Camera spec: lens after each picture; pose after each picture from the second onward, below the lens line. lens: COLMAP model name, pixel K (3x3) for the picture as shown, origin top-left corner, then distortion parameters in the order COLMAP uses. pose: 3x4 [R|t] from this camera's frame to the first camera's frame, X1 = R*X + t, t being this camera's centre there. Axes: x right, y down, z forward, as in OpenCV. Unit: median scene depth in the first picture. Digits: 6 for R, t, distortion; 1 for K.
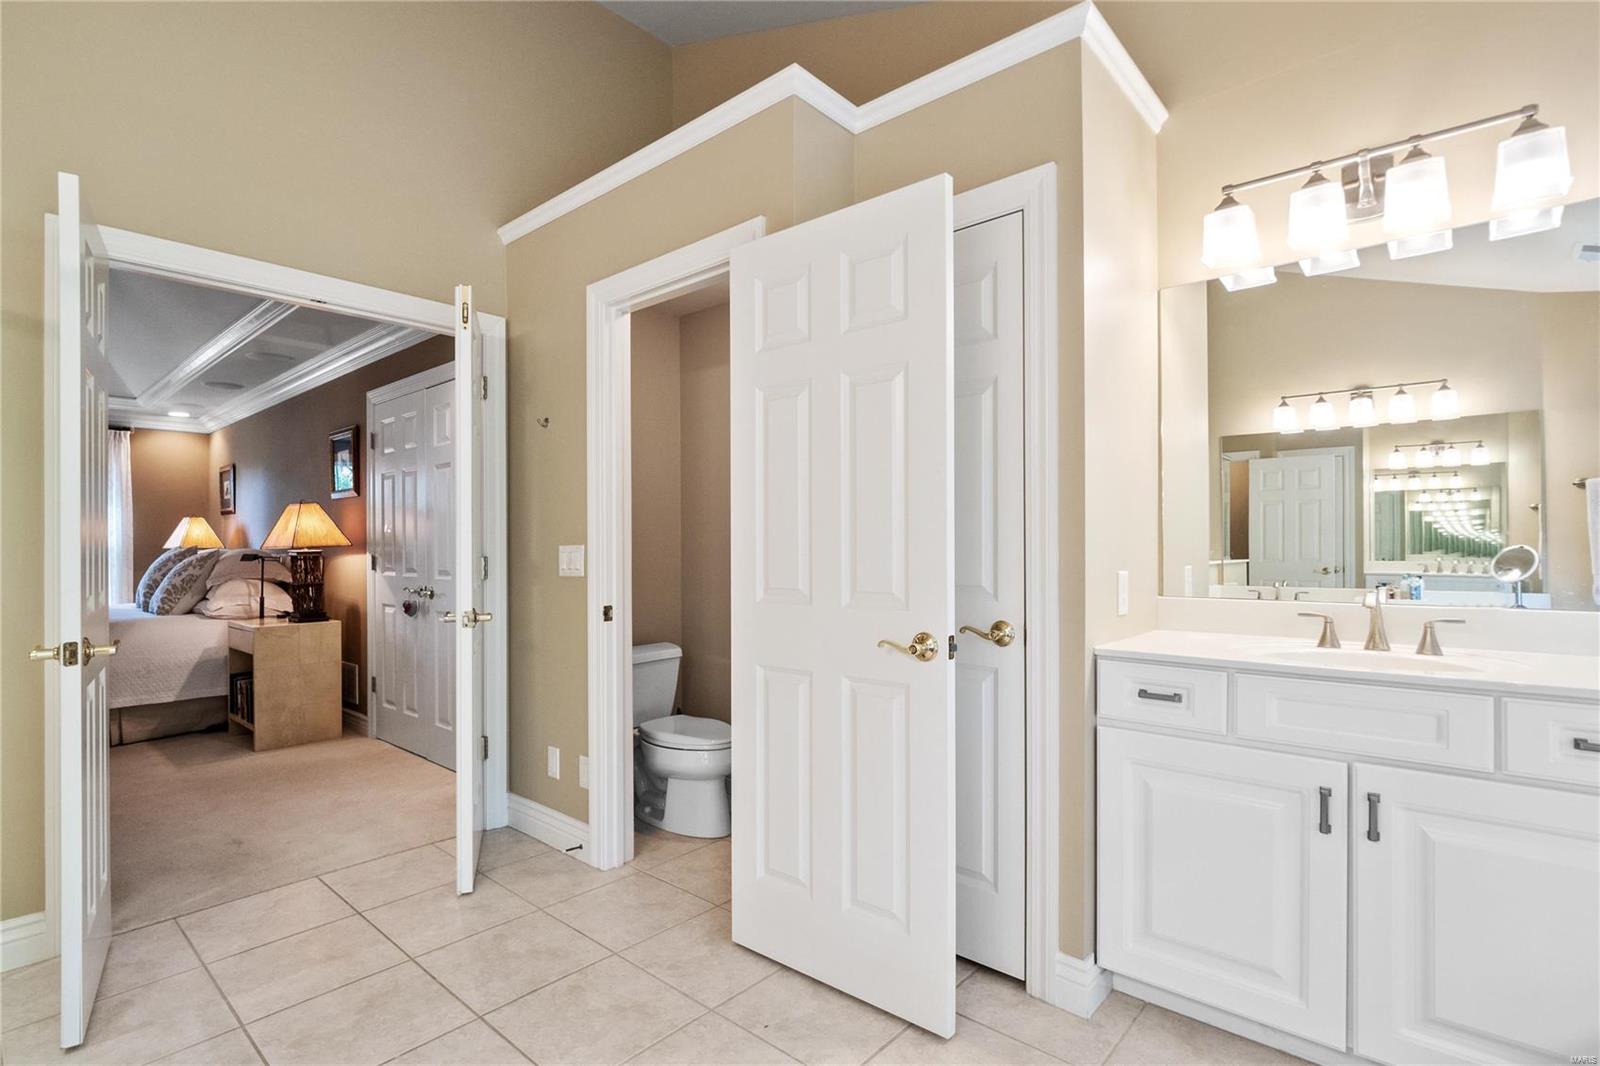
lens RADIAL K [[765.6, 0, 766.9], [0, 765.6, 542.8], [0, 0, 1]] dist [-0.013671, 0.000383]
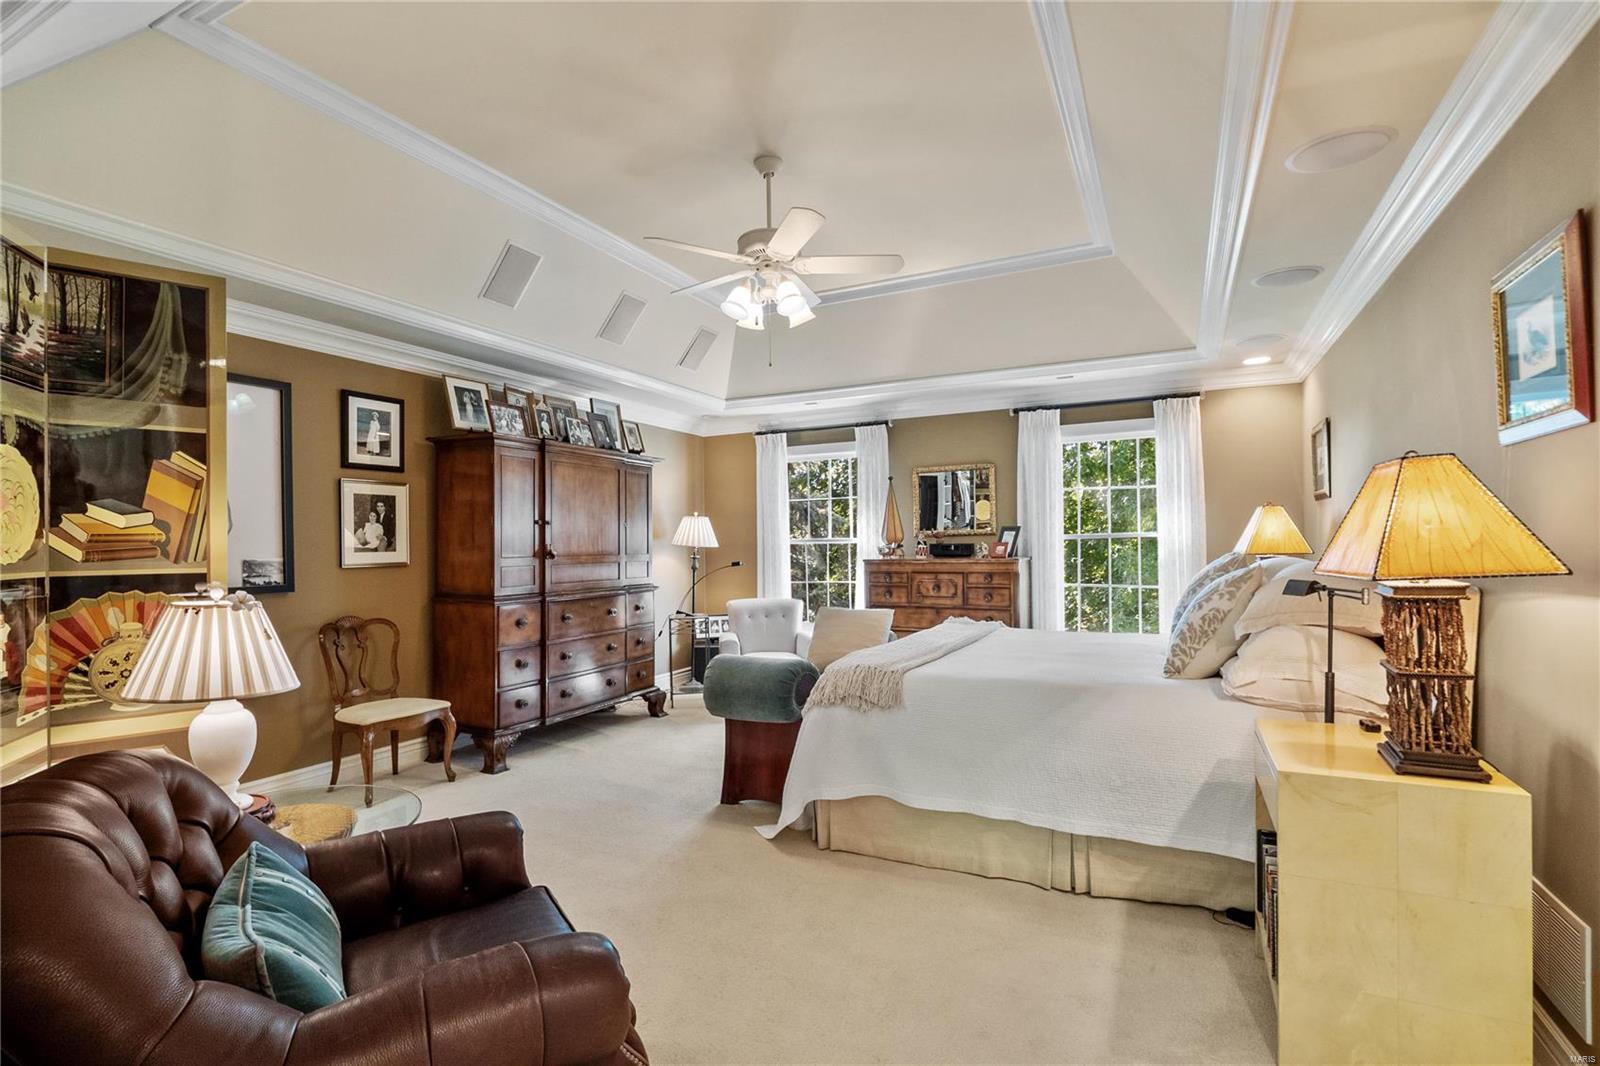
lens RADIAL K [[765.6, 0, 800.6], [0, 765.6, 539.7], [0, 0, 1]] dist [-0.013671, 0.000383]
pose [[0.278899, -0.002444, -0.960317, -0.305981], [0.013555, 0.999907, 0.001392, -0.015233], [0.960225, -0.013406, 0.278906, 0.558554]]
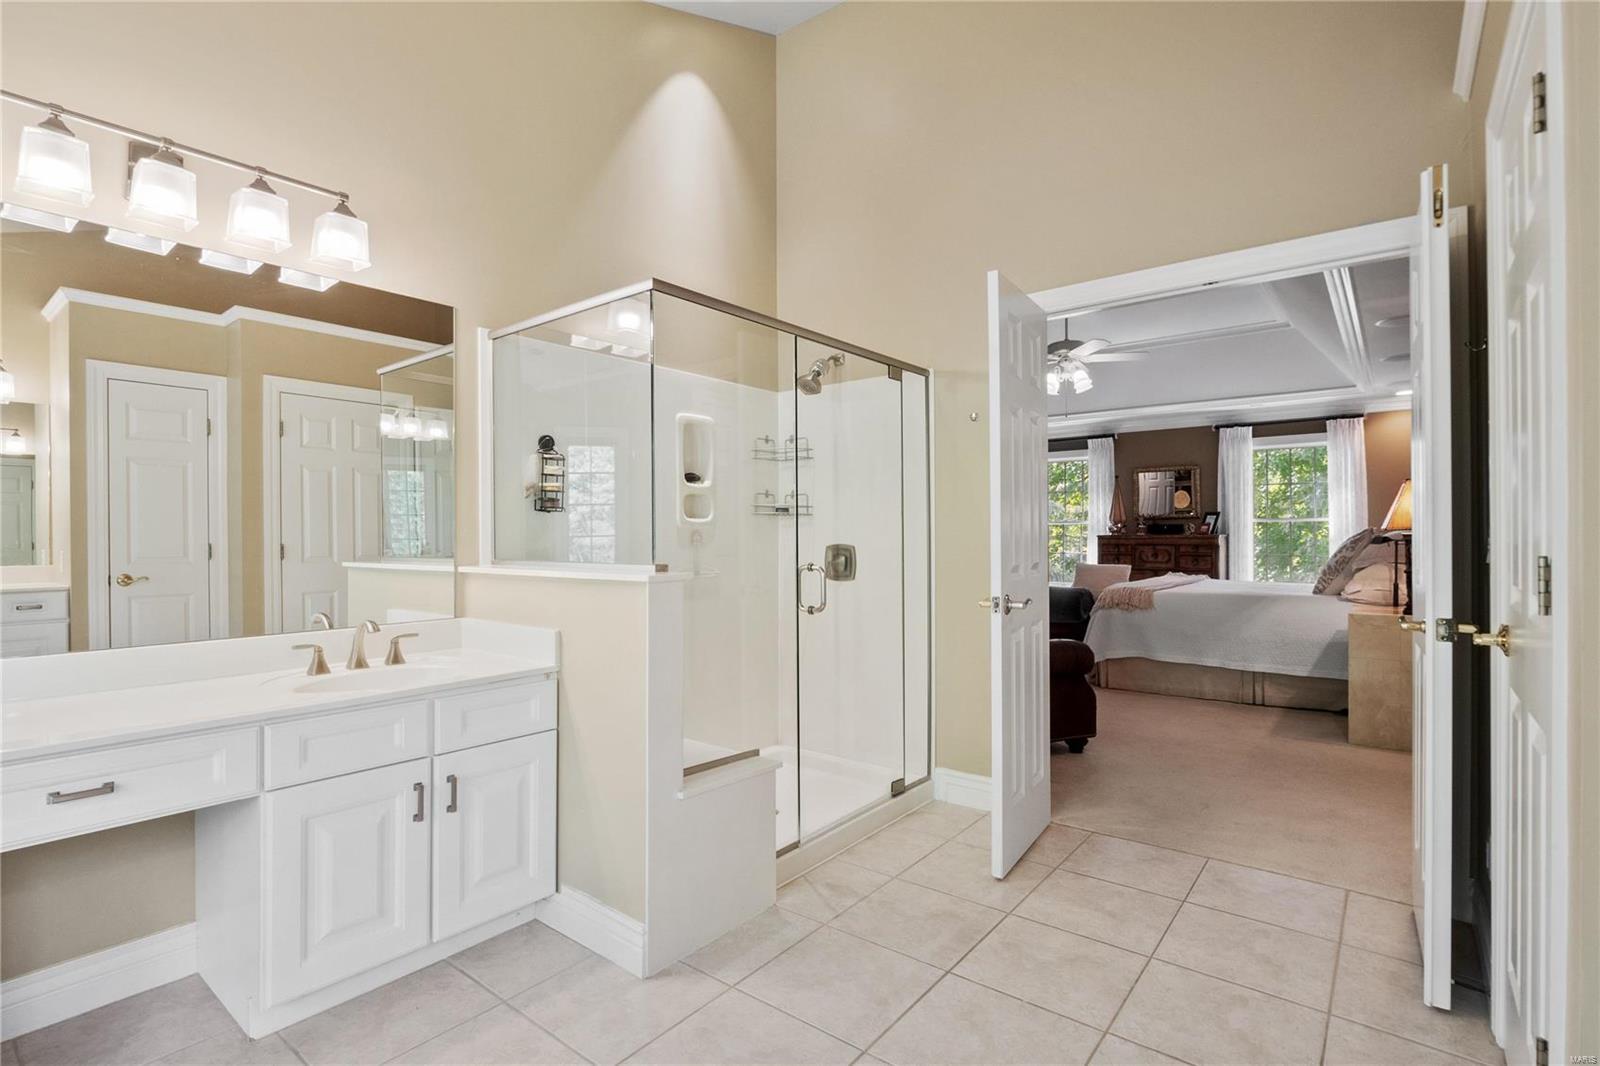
lens RADIAL K [[765.6, 0, 799.4], [0, 765.6, 529.7], [0, 0, 1]] dist [-0.013671, 0.000383]
pose [[0.067983, 0.001031, -0.997686, 0.203781], [0.006612, 0.999977, 0.001484, 0.000118], [0.997665, -0.006697, 0.067974, 0.216401]]
